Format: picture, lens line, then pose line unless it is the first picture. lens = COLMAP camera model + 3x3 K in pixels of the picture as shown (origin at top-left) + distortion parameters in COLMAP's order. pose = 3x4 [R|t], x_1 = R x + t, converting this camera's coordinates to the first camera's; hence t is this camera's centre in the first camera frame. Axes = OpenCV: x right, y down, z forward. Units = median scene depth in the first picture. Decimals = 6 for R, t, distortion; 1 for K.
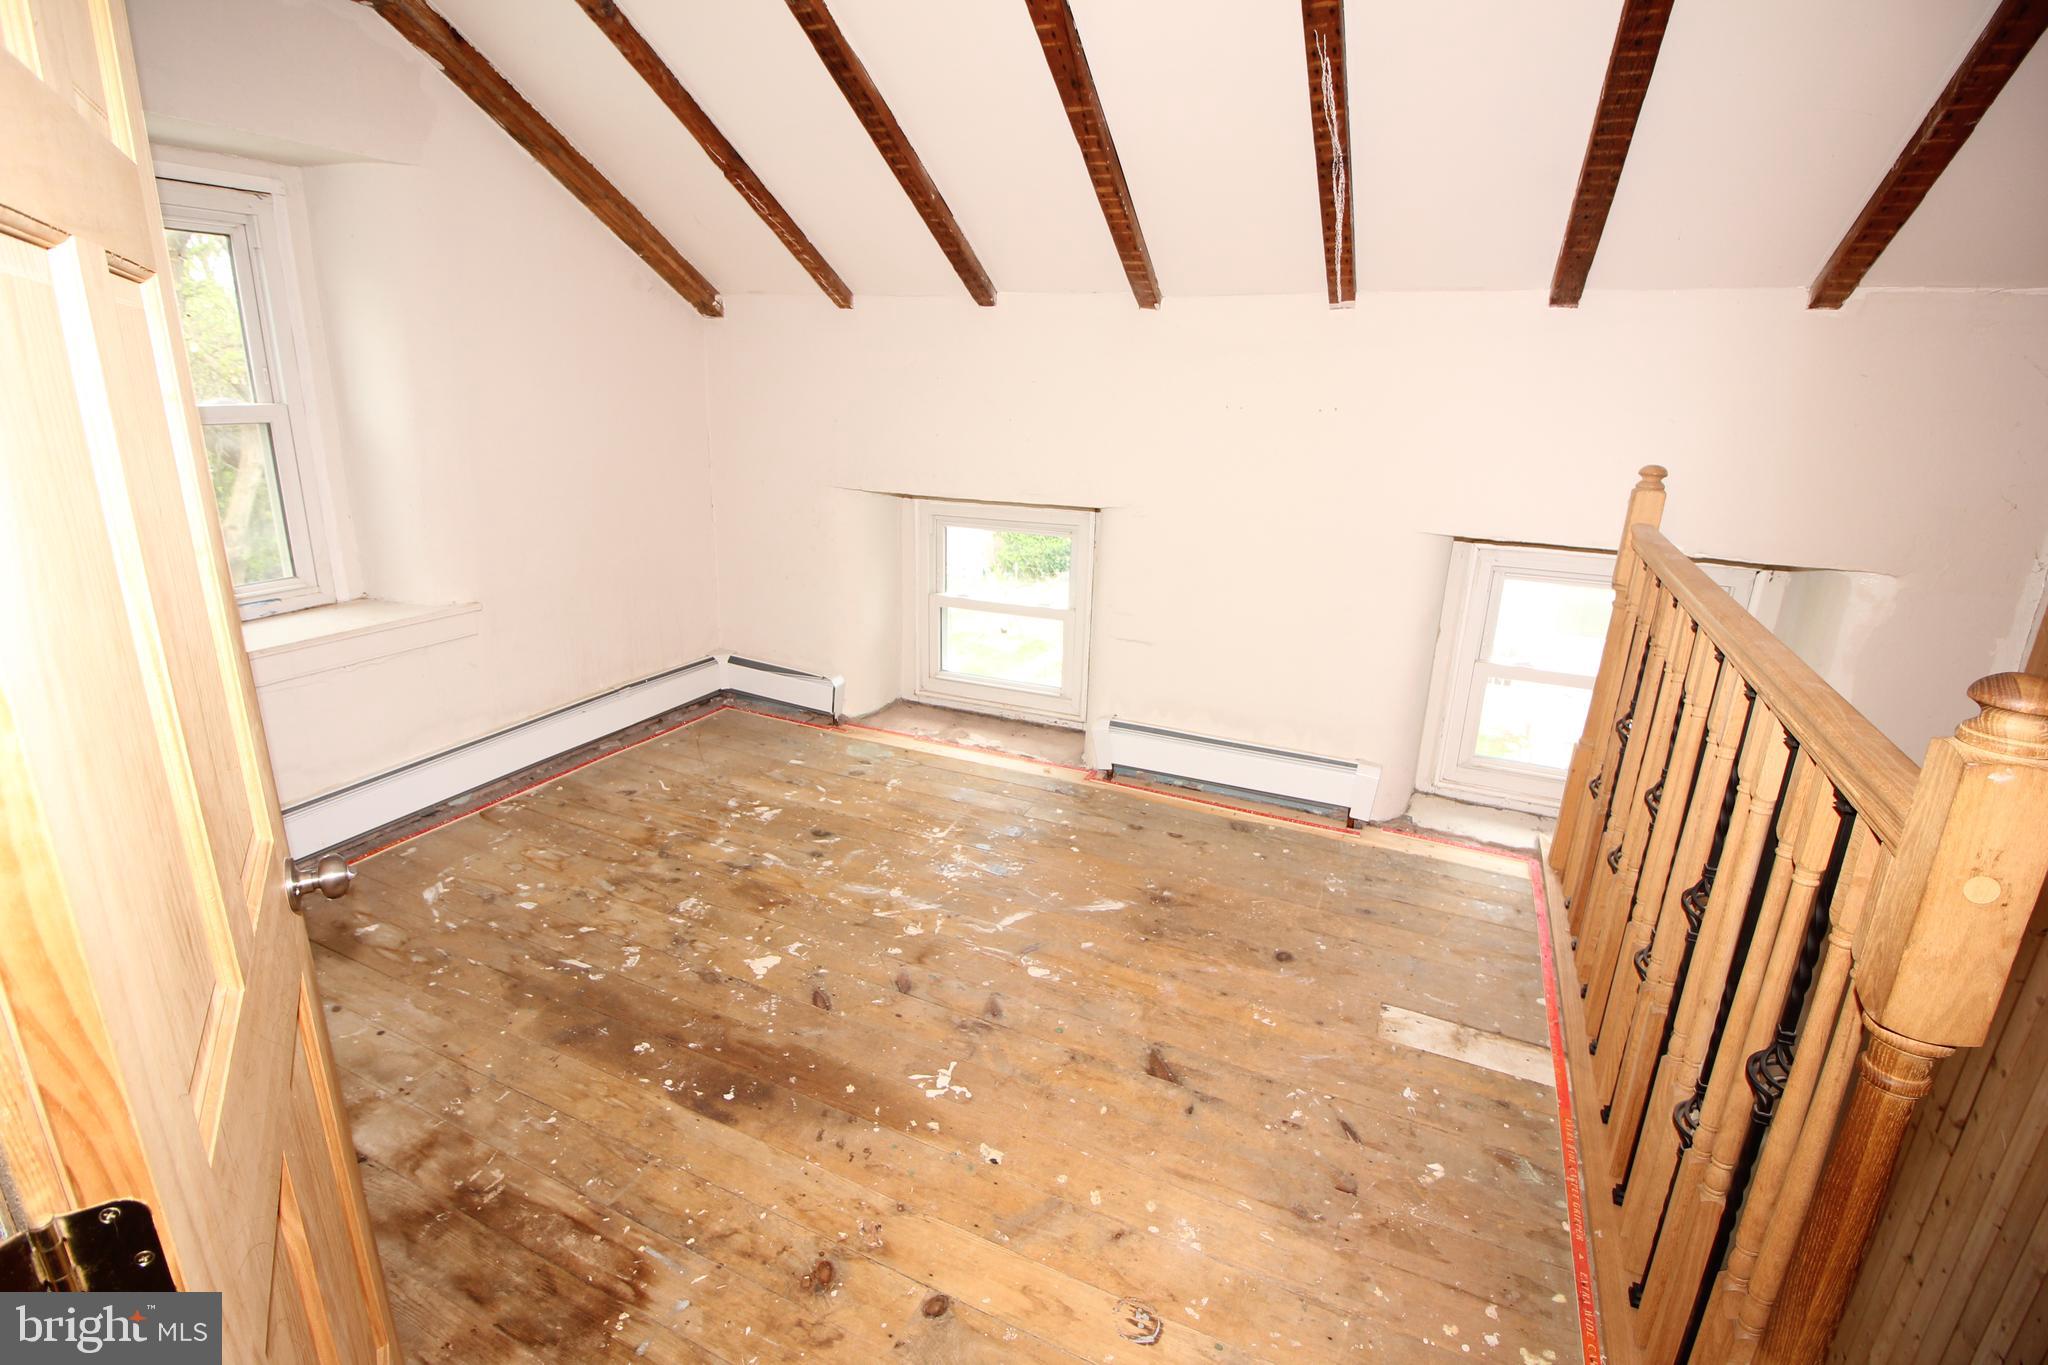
lens RADIAL K [[870.4, 0, 1024.0], [0, 870.4, 682.5], [0, 0, 1]] dist [0.000659, -0.009308]
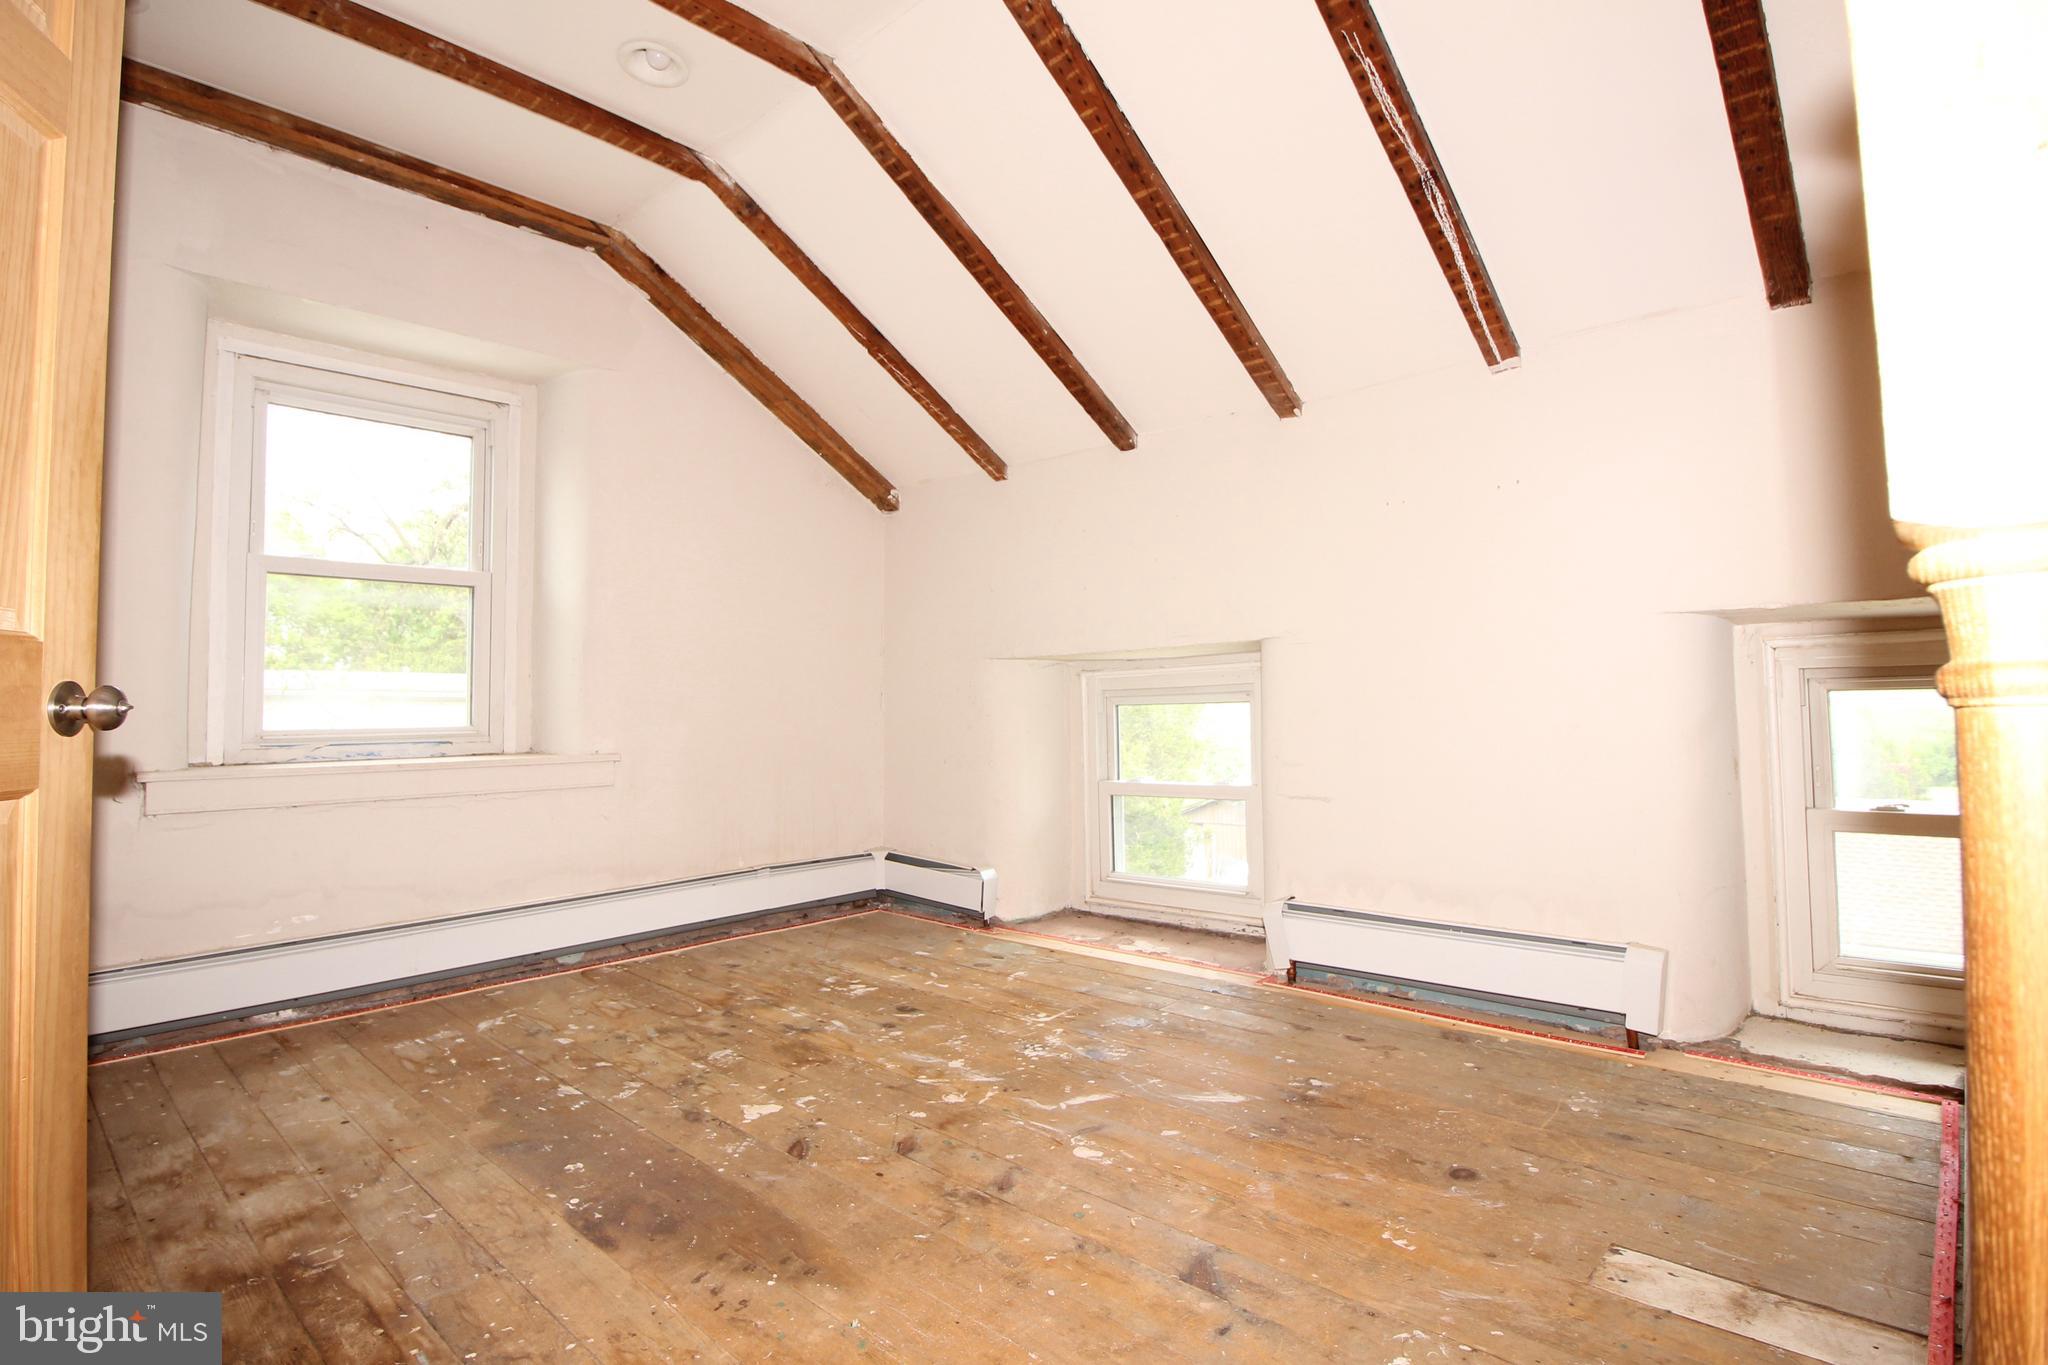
lens RADIAL K [[957.8, 0, 1014.3], [0, 957.8, 666.3], [0, 0, 1]] dist [0.001077, -0.012314]
pose [[0.954707, -0.049397, -0.293418, 0.177306], [-0.045911, 0.949858, -0.309291, 0.163592], [0.293984, 0.308754, 0.904569, 0.111219]]
